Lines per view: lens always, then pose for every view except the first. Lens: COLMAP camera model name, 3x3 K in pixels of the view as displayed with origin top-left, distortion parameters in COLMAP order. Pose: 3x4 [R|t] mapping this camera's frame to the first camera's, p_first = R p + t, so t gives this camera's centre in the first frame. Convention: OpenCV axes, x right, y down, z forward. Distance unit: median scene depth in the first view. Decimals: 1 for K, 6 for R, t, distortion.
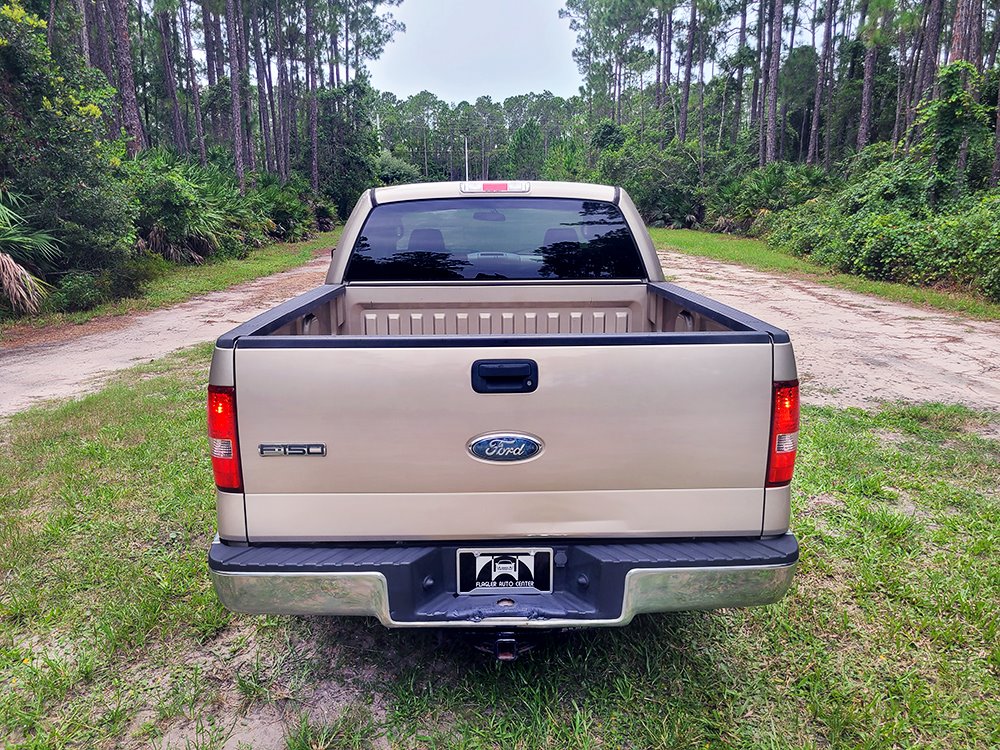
lens RADIAL K [[761.0, 0, 482.3], [0, 761.0, 368.7], [0, 0, 1]] dist [0.048968, -0.032318]
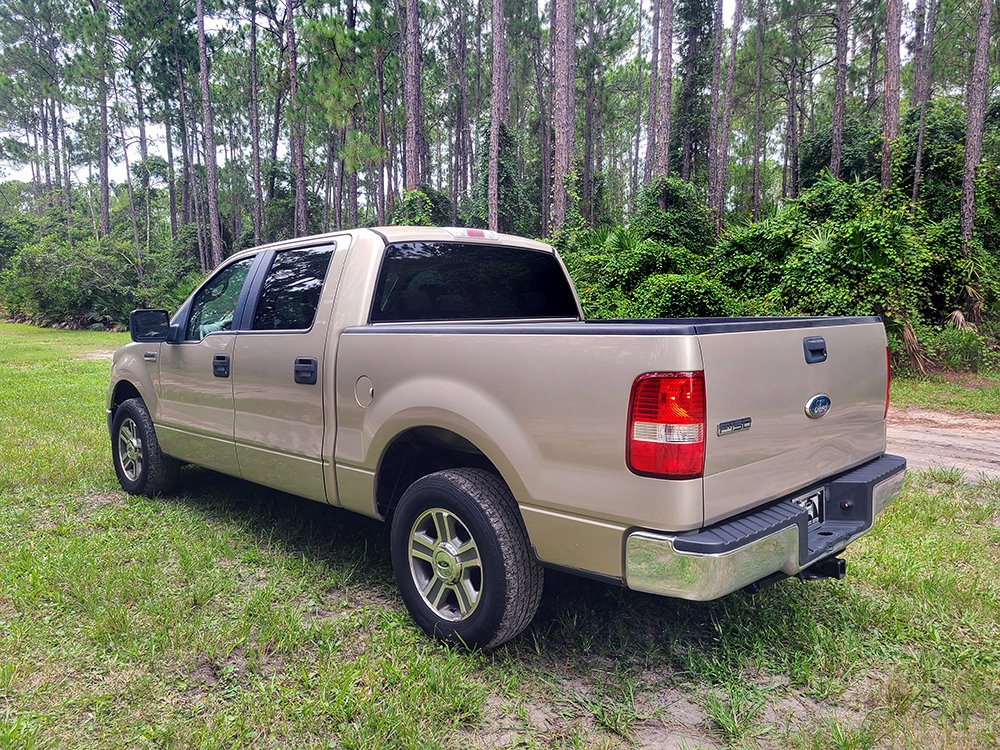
lens RADIAL K [[761.0, 0, 502.4], [0, 761.0, 356.7], [0, 0, 1]] dist [0.048968, -0.032318]
pose [[0.709980, -0.044014, 0.702845, -0.711817], [0.152022, 0.984092, -0.091939, 0.033505], [-0.687618, 0.172122, 0.705376, 0.254256]]
